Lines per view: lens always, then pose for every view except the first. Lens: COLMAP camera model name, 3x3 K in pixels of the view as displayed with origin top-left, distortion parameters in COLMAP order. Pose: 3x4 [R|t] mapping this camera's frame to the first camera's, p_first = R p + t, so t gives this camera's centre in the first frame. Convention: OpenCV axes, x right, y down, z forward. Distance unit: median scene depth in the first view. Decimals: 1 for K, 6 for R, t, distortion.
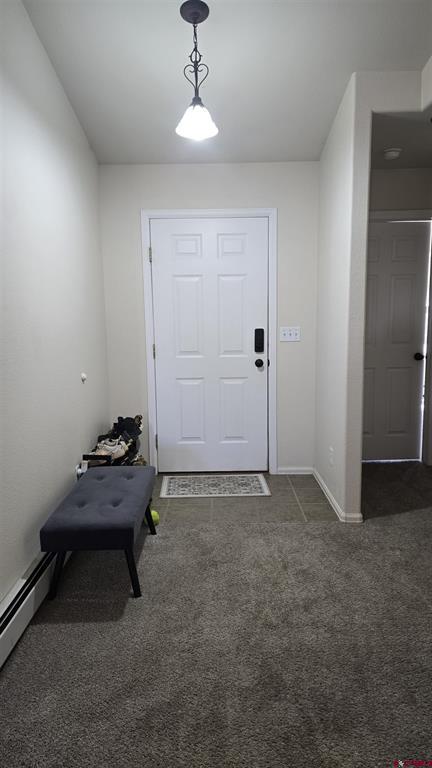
lens RADIAL K [[511.7, 0, 215.8], [0, 511.7, 387.7], [0, 0, 1]] dist [0.093682, -0.093849]
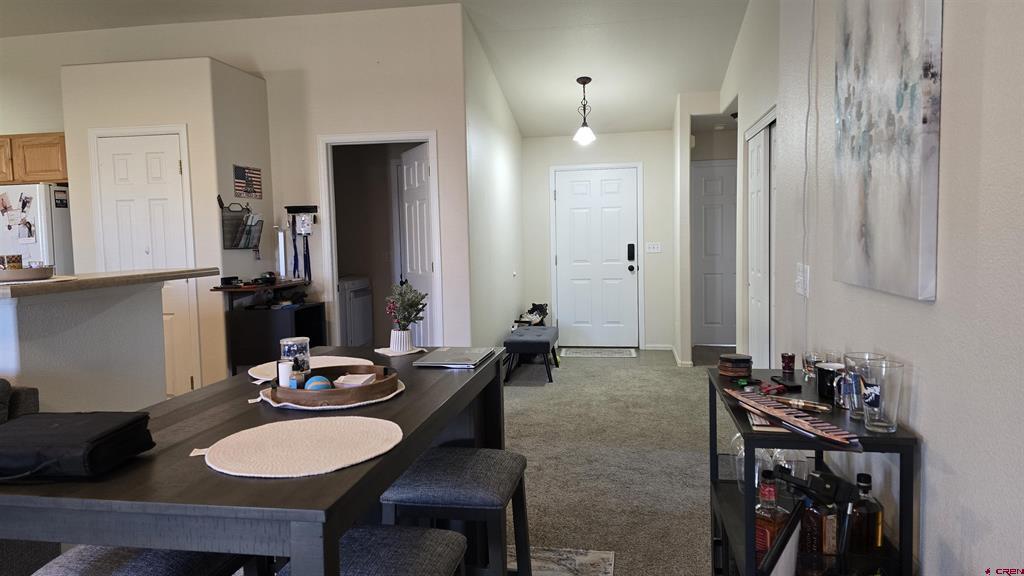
lens RADIAL K [[682.2, 0, 506.8], [0, 682.2, 282.4], [0, 0, 1]] dist [0.093682, -0.093849]
pose [[0.985446, 0.003196, -0.169960, 0.084856], [-0.015637, 0.997288, -0.071913, 0.163800], [0.169269, 0.073524, 0.982824, -1.126723]]
